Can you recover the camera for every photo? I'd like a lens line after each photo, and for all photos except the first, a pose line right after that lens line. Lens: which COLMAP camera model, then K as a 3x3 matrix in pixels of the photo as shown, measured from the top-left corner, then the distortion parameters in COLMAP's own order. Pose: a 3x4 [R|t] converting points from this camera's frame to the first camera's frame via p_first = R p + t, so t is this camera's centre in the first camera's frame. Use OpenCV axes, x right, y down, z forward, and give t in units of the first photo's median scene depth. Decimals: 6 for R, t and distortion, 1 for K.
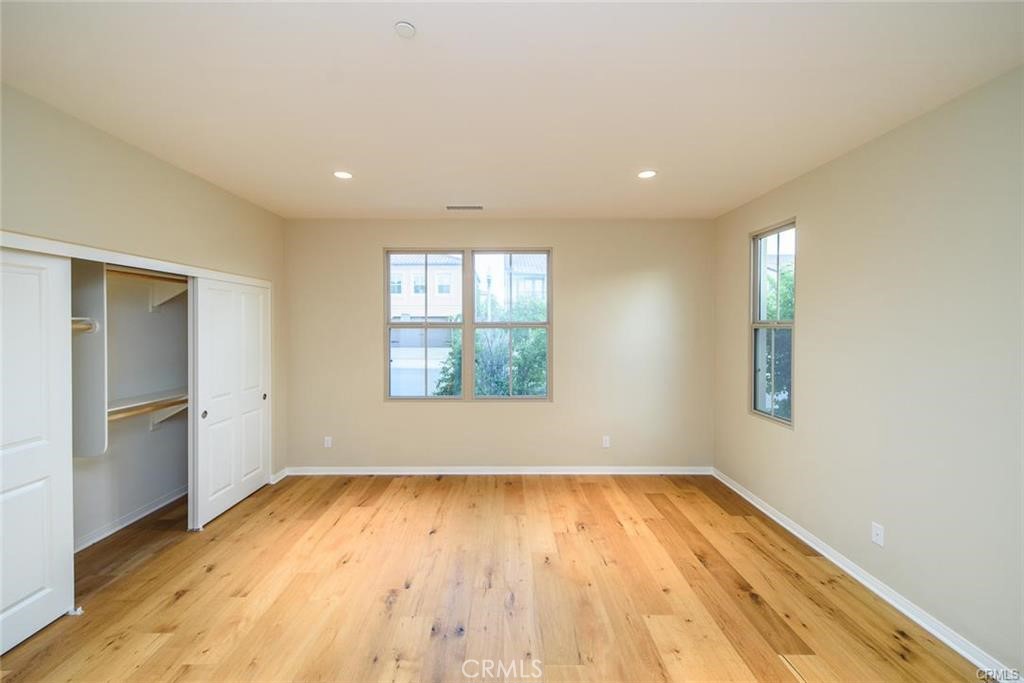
lens RADIAL K [[395.7, 0, 505.9], [0, 395.7, 336.9], [0, 0, 1]] dist [-0.002267, -0.000336]
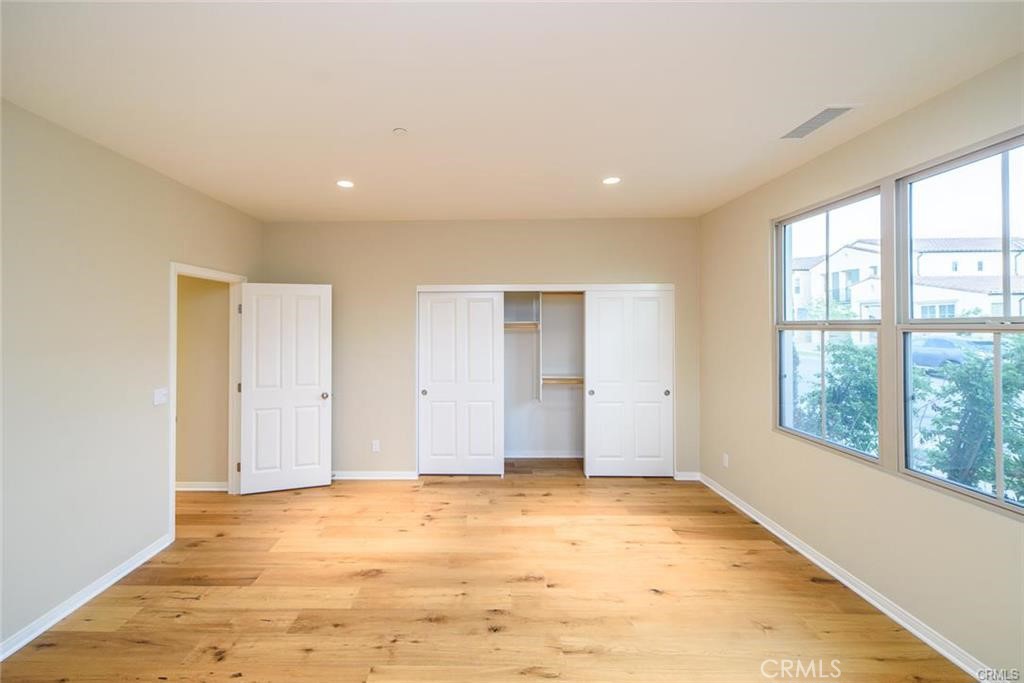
lens RADIAL K [[395.7, 0, 466.5], [0, 395.7, 321.7], [0, 0, 1]] dist [-0.002267, -0.000336]
pose [[-0.043934, -0.011629, -0.998967, 0.557474], [-0.018201, 0.999776, -0.010838, -0.021826], [0.998869, 0.017706, -0.044135, 0.585028]]
